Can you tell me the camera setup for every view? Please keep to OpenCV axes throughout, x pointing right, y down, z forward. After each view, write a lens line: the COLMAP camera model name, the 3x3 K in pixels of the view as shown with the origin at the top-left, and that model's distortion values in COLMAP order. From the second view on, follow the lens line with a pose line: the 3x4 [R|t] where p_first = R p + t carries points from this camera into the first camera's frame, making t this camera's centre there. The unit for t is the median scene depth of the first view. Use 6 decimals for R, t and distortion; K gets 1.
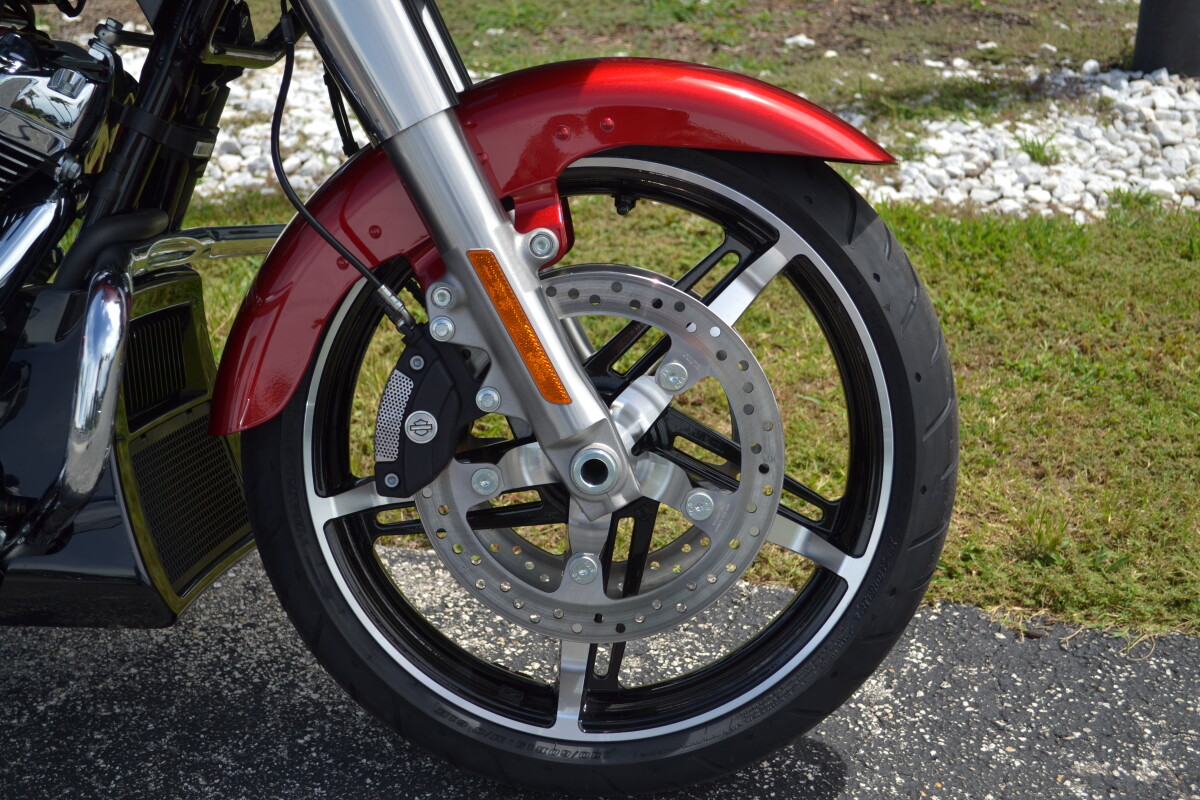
lens RADIAL K [[1916.5, 0, 601.8], [0, 1916.5, 397.8], [0, 0, 1]] dist [0.016047, 0.000000]
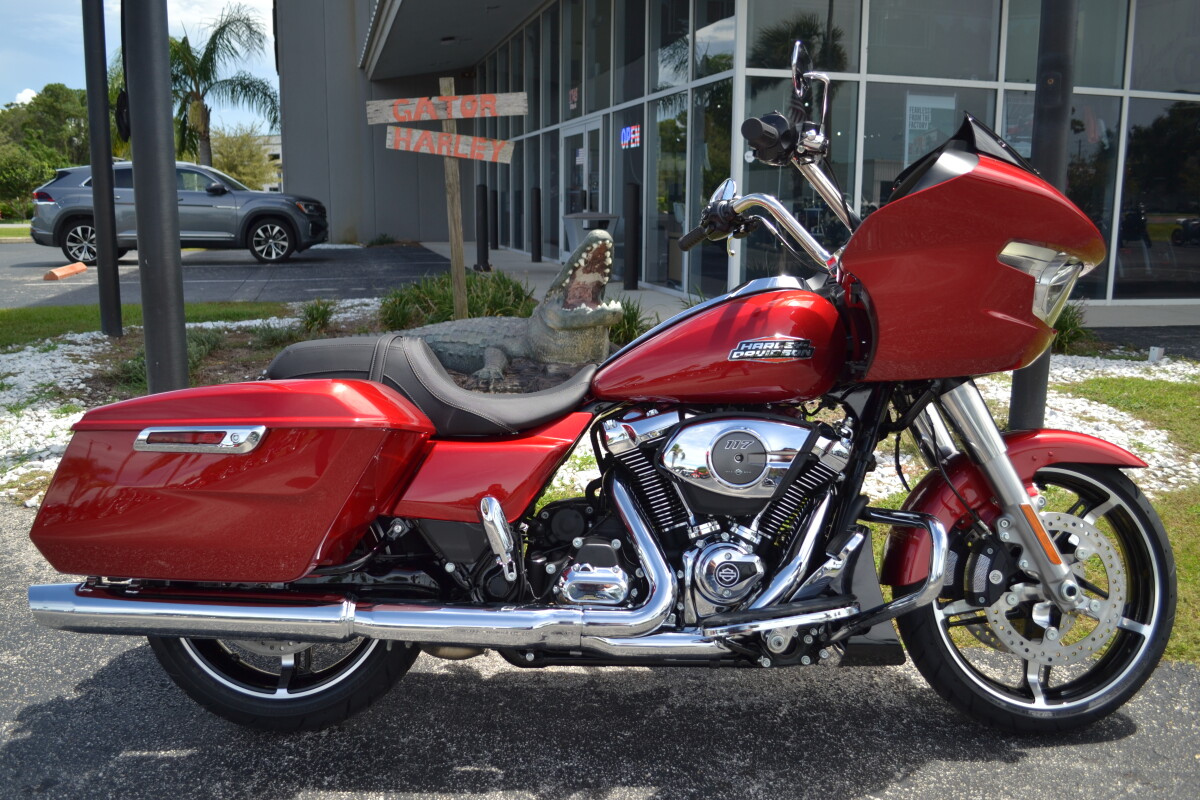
lens RADIAL K [[1055.0, 0, 594.1], [0, 1055.0, 402.8], [0, 0, 1]] dist [-0.075003, 0.020155]
pose [[0.995949, -0.015884, 0.088508, -0.293340], [0.033262, 0.979538, -0.198489, 0.018041], [-0.083544, 0.200629, 0.976099, -0.125445]]
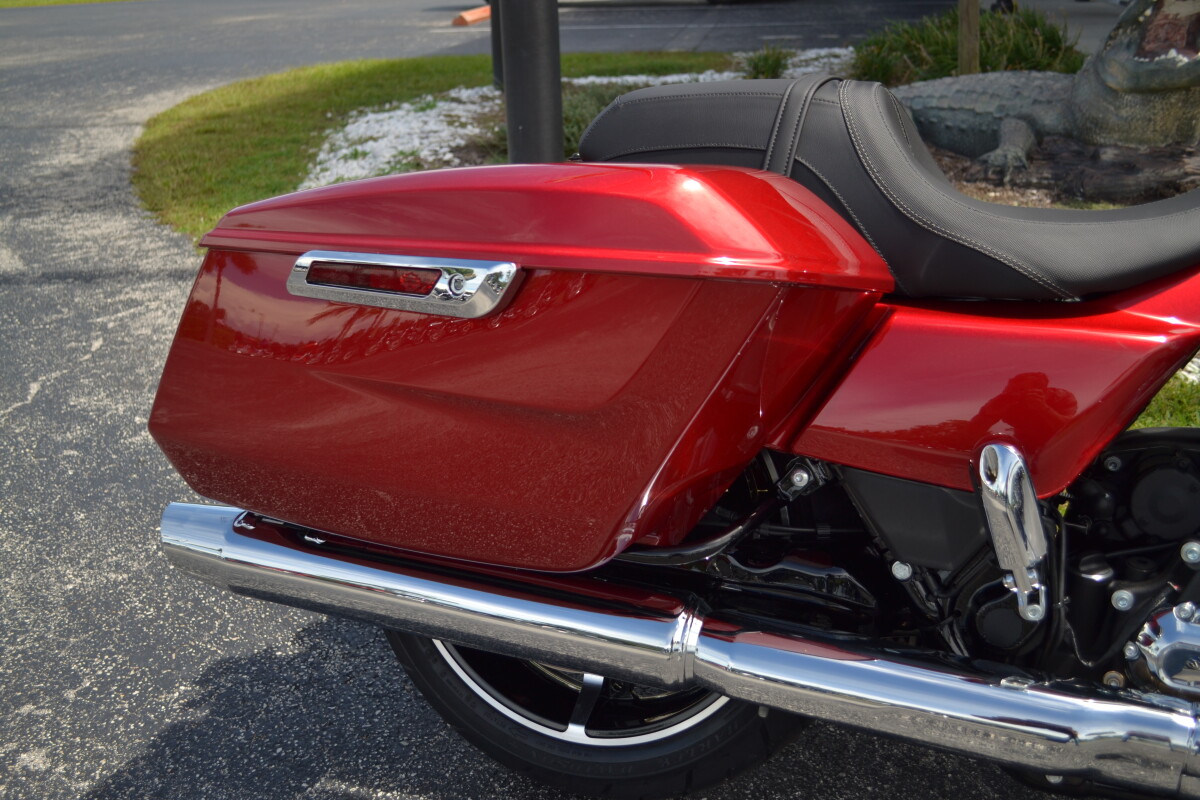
lens RADIAL K [[1278.3, 0, 575.7], [0, 1278.3, 397.9], [0, 0, 1]] dist [-0.053172, 0.000000]
pose [[0.947115, 0.075535, -0.311877, -0.301878], [-0.087583, 0.995849, -0.024784, -0.035216], [0.308710, 0.050789, 0.949799, 0.094653]]
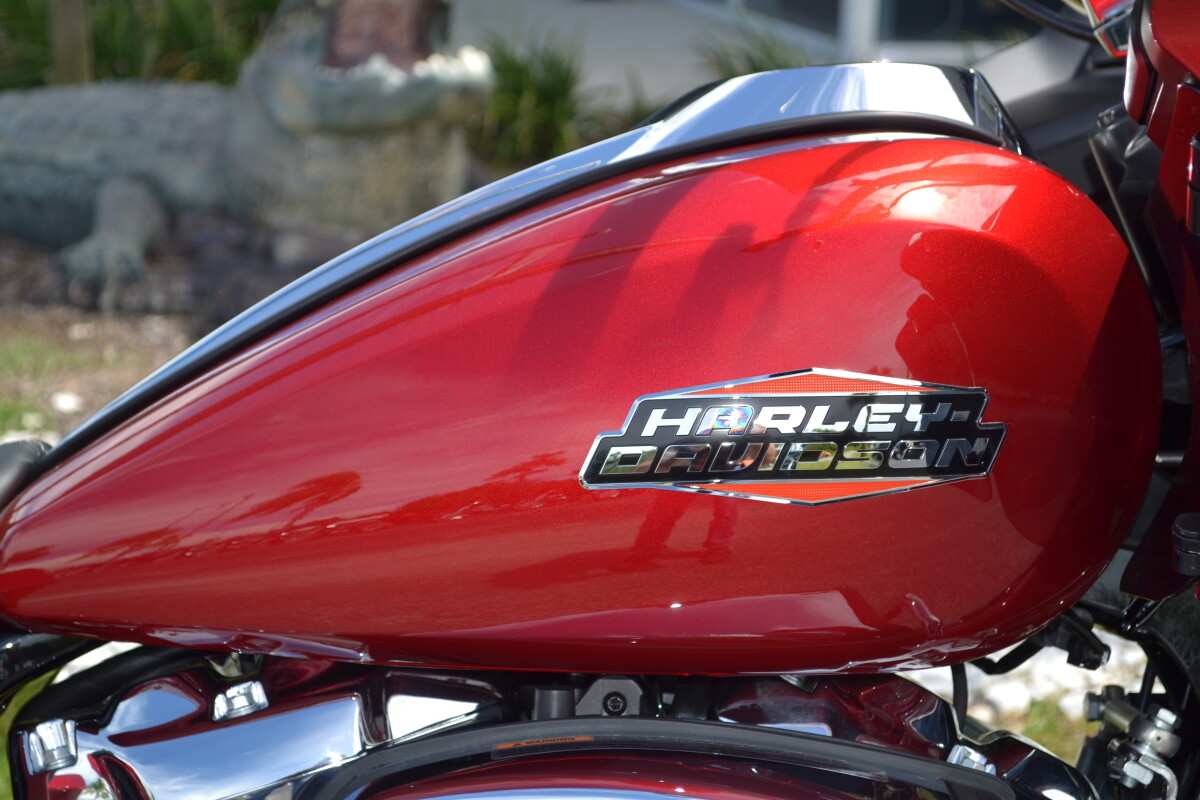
lens RADIAL K [[2512.8, 0, 594.6], [0, 2512.8, 398.5], [0, 0, 1]] dist [0.022356, 0.000000]
pose [[0.994442, -0.003640, 0.105222, -0.205285], [0.018658, 0.989677, -0.142099, -0.077258], [-0.103618, 0.143272, 0.984244, 0.123338]]
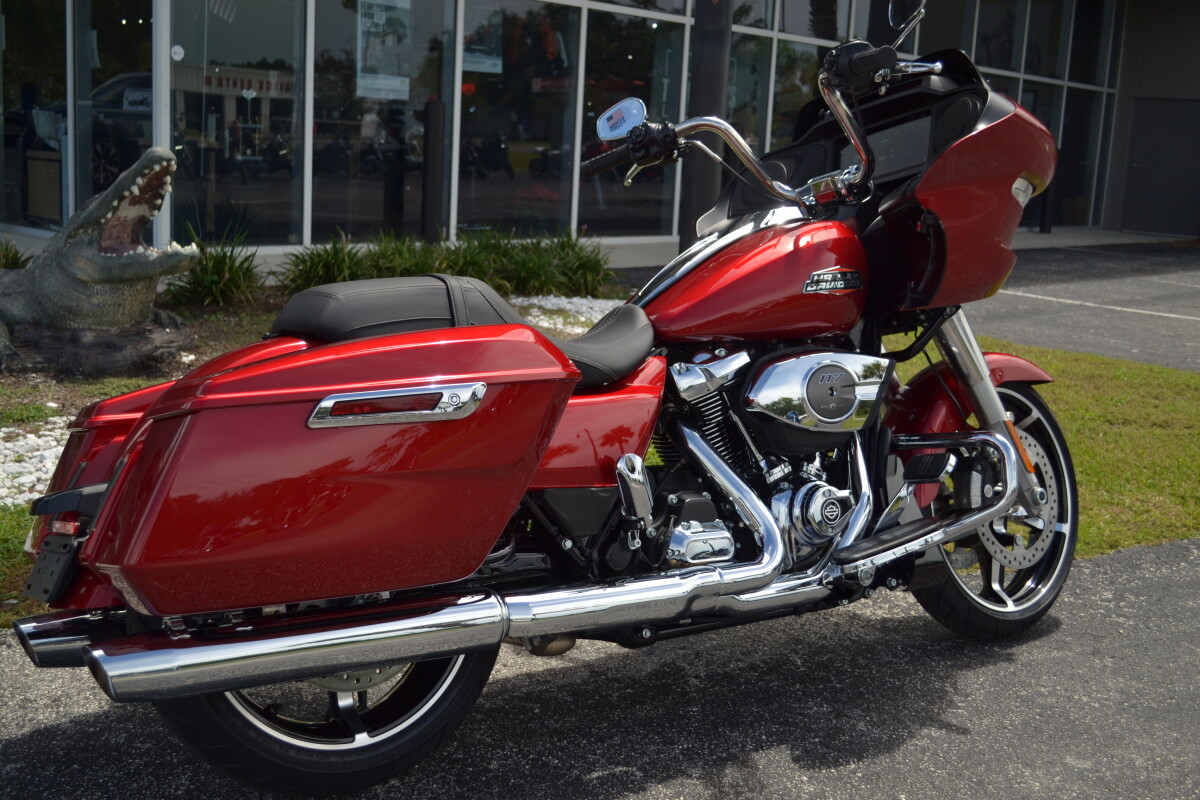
lens RADIAL K [[1377.1, 0, 609.3], [0, 1377.1, 404.3], [0, 0, 1]] dist [-0.053639, 0.000000]
pose [[0.774701, -0.085253, 0.626555, -0.671683], [0.197252, 0.974007, -0.111361, 0.002659], [-0.600775, 0.209861, 0.771380, -0.064813]]
